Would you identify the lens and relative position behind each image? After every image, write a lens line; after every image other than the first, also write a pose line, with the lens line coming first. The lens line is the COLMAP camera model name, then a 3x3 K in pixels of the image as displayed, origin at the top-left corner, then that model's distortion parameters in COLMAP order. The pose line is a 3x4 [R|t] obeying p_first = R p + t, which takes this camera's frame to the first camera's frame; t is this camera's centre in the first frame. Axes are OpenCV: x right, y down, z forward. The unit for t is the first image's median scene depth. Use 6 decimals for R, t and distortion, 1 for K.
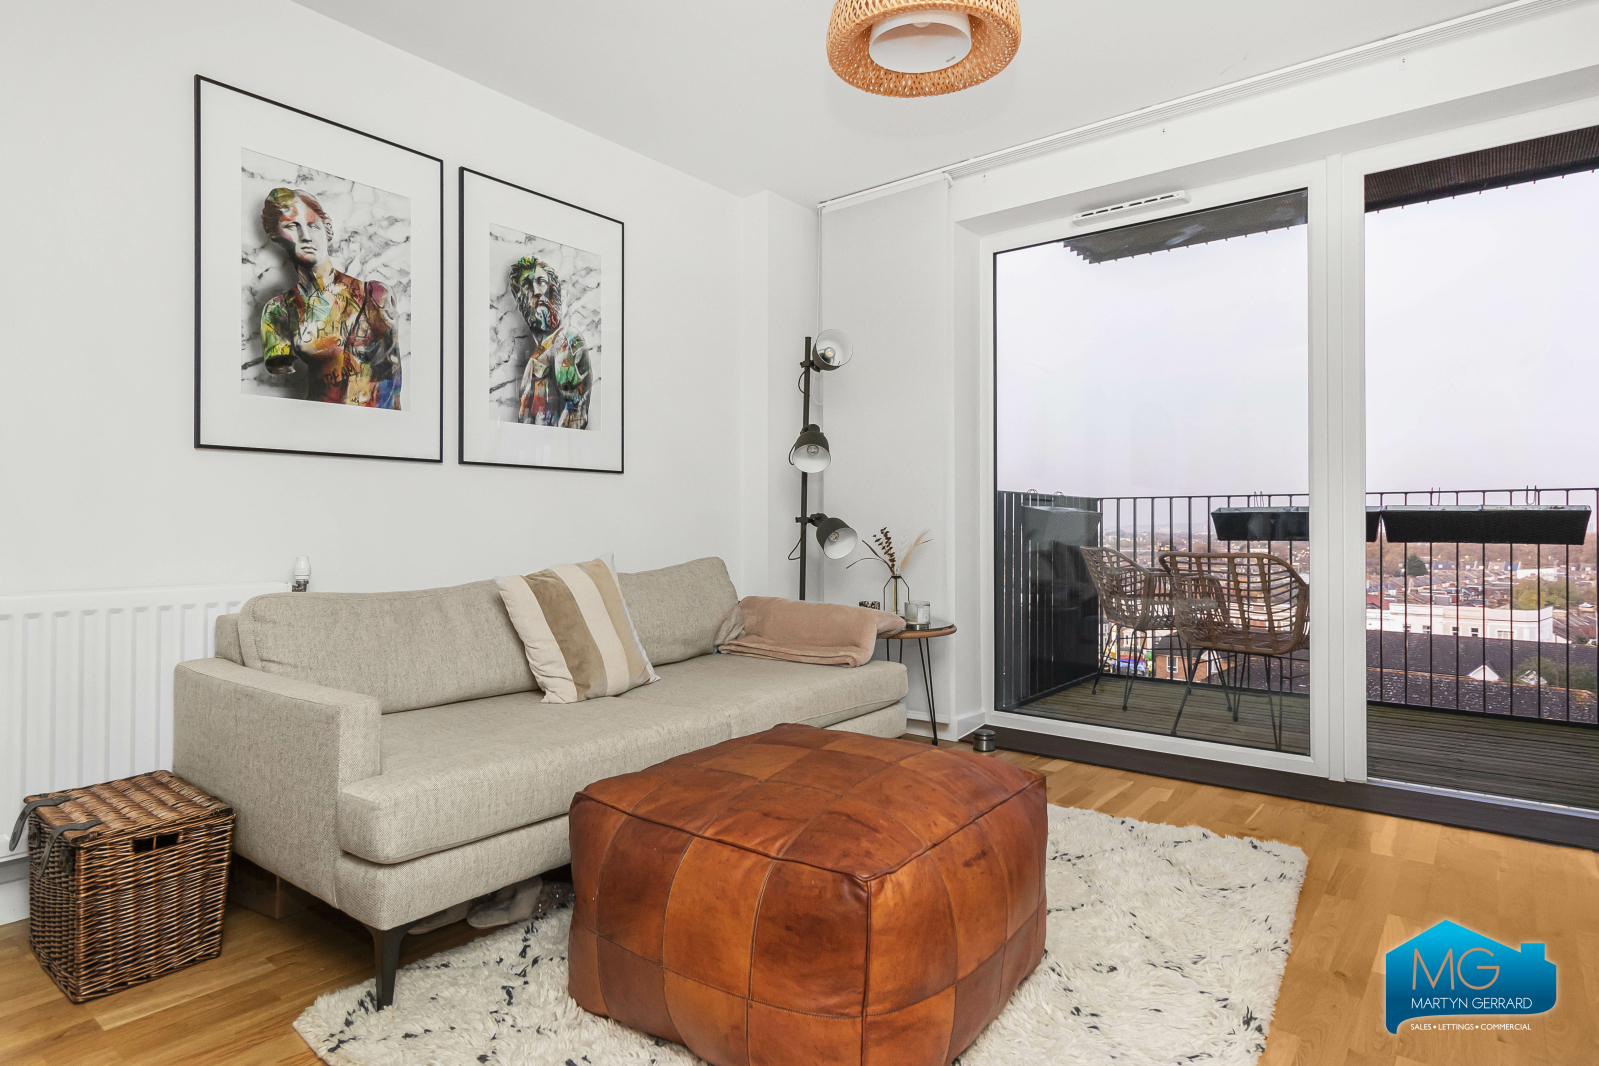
lens RADIAL K [[870.0, 0, 797.7], [0, 870.0, 524.5], [0, 0, 1]] dist [-0.001668, 0.004360]
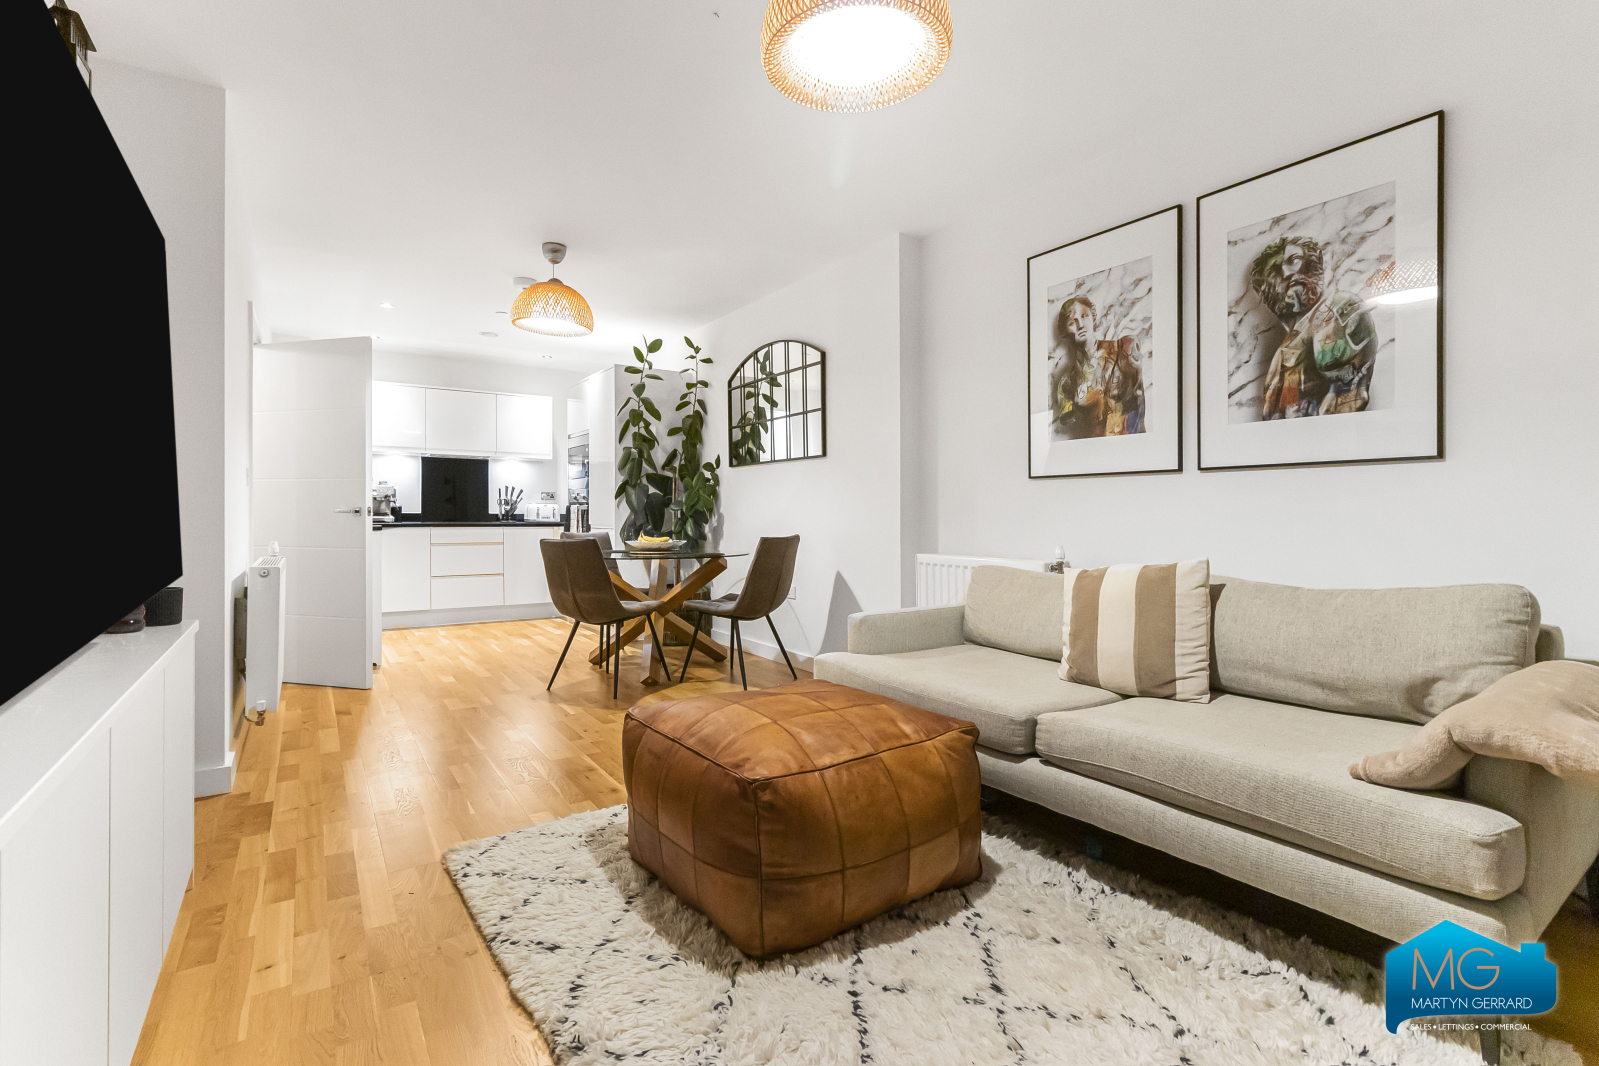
lens RADIAL K [[755.7, 0, 789.9], [0, 755.7, 516.9], [0, 0, 1]] dist [-0.001631, 0.000329]
pose [[-0.321289, 0.009205, -0.946937, 0.648354], [0.008754, 0.999939, 0.006750, -0.021475], [0.946941, -0.006120, -0.321350, 0.783477]]
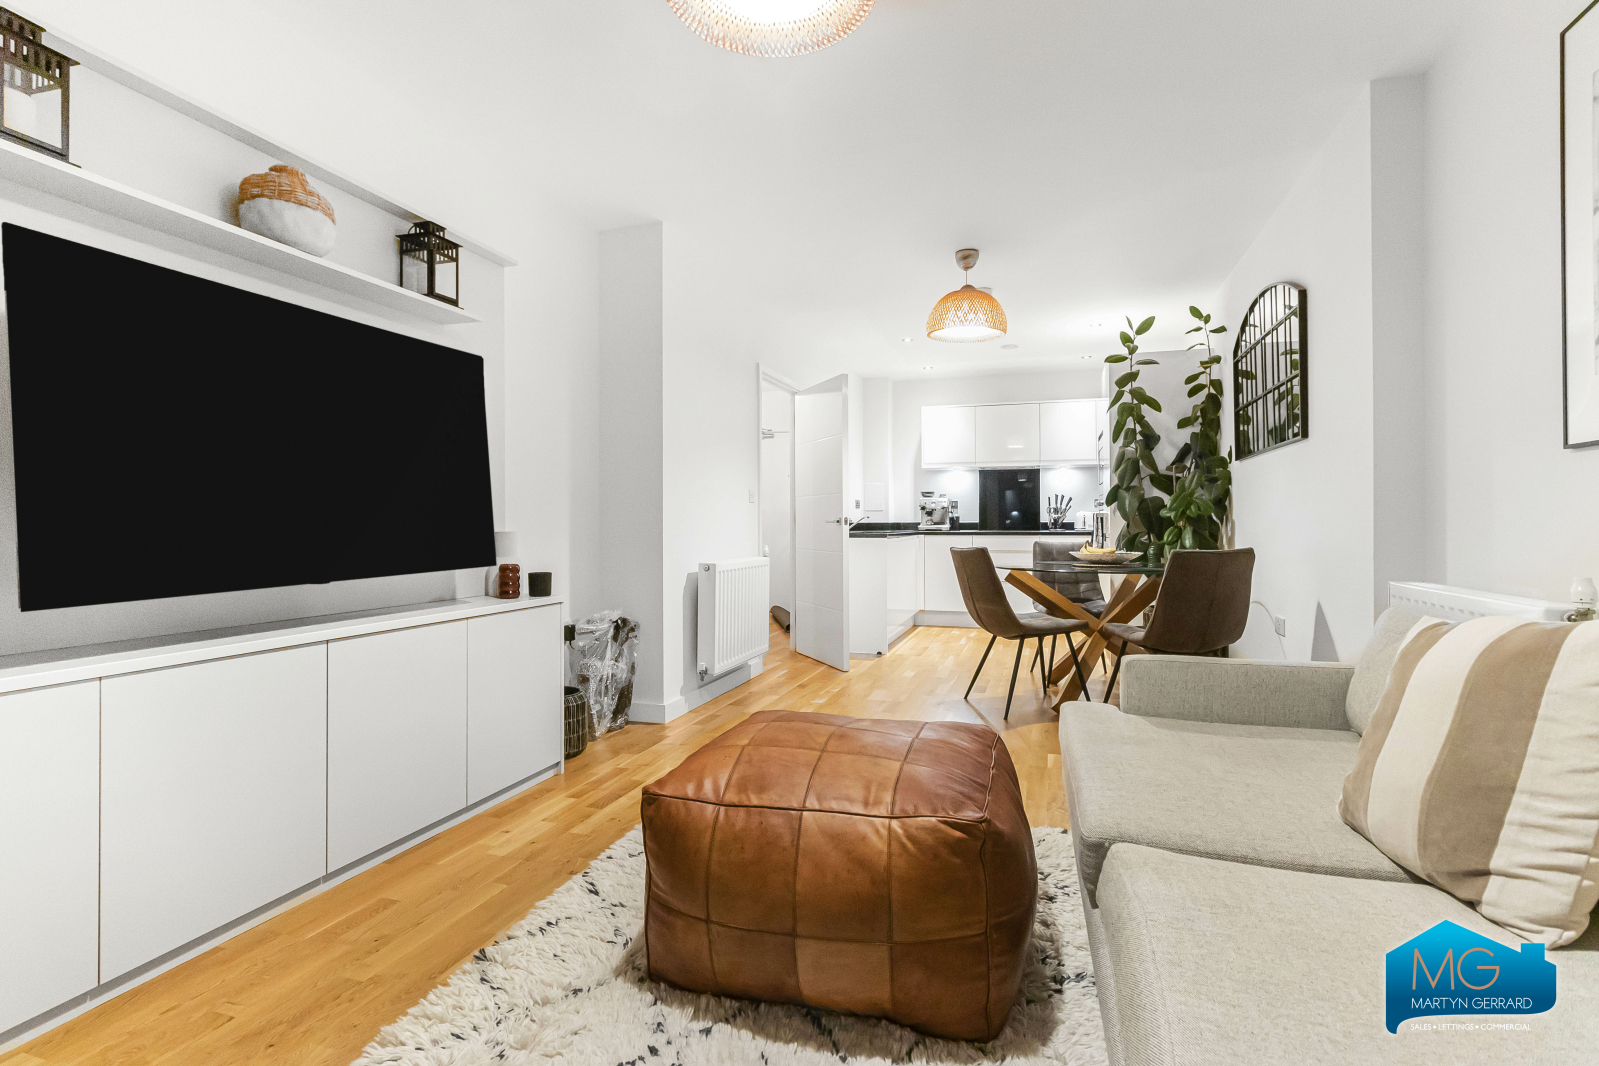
lens RADIAL K [[755.7, 0, 796.0], [0, 755.7, 525.4], [0, 0, 1]] dist [-0.001631, 0.000329]
pose [[-0.937797, 0.011284, -0.347001, 0.234854], [0.013643, 0.999897, -0.004356, -0.013615], [0.346917, -0.008819, -0.937854, 1.118770]]
